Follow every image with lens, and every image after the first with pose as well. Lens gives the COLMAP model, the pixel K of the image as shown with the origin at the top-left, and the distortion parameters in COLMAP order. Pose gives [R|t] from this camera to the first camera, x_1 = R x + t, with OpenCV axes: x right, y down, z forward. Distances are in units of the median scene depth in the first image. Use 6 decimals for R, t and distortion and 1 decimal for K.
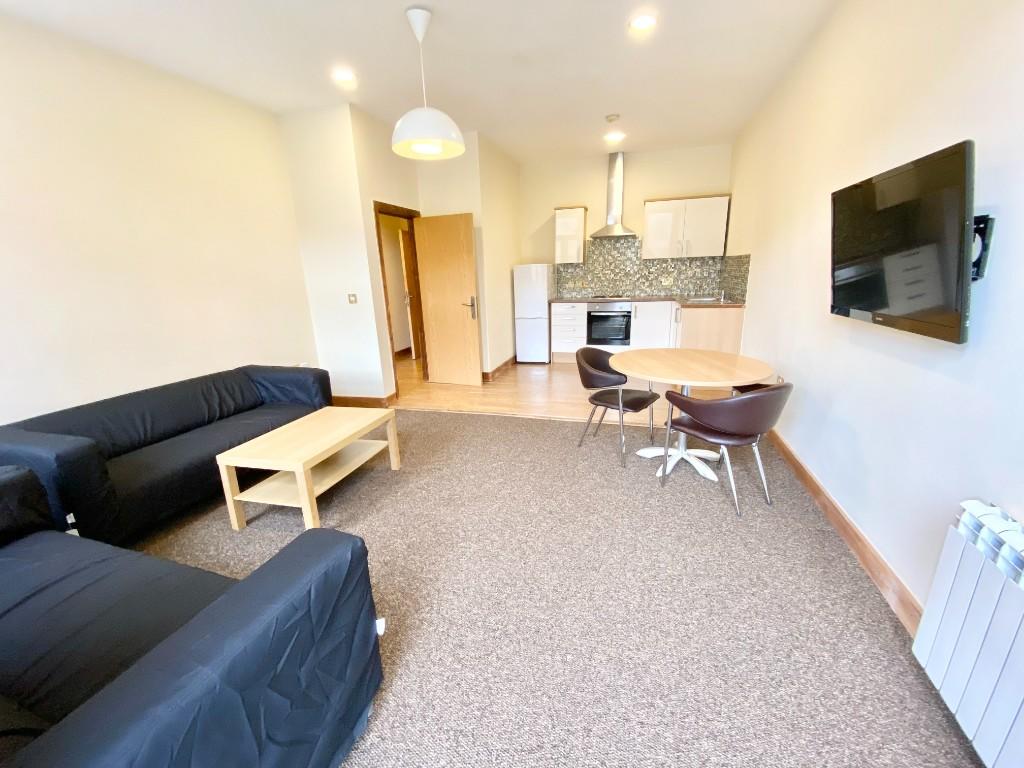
lens RADIAL K [[417.8, 0, 518.2], [0, 417.8, 390.4], [0, 0, 1]] dist [0.030127, -0.024801]
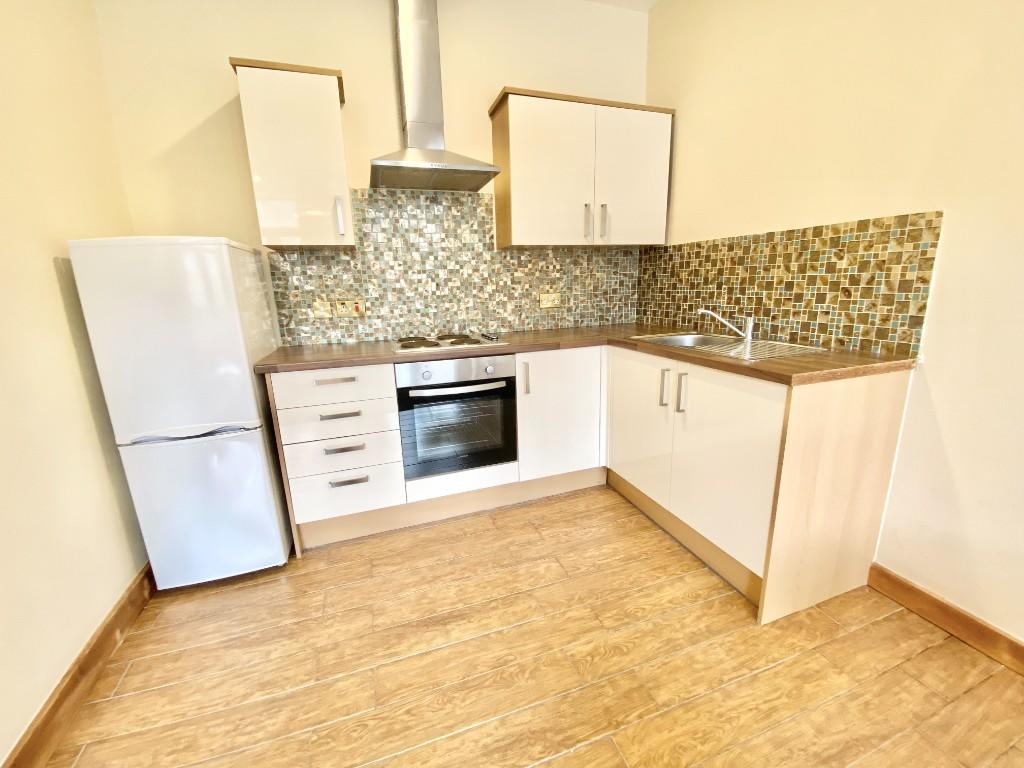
lens RADIAL K [[417.8, 0, 518.2], [0, 417.8, 390.4], [0, 0, 1]] dist [0.030127, -0.024801]
pose [[0.809910, -0.132498, 0.571394, 0.049865], [0.163841, 0.986481, -0.003482, -0.163372], [-0.563208, 0.096438, 0.820669, 0.643423]]
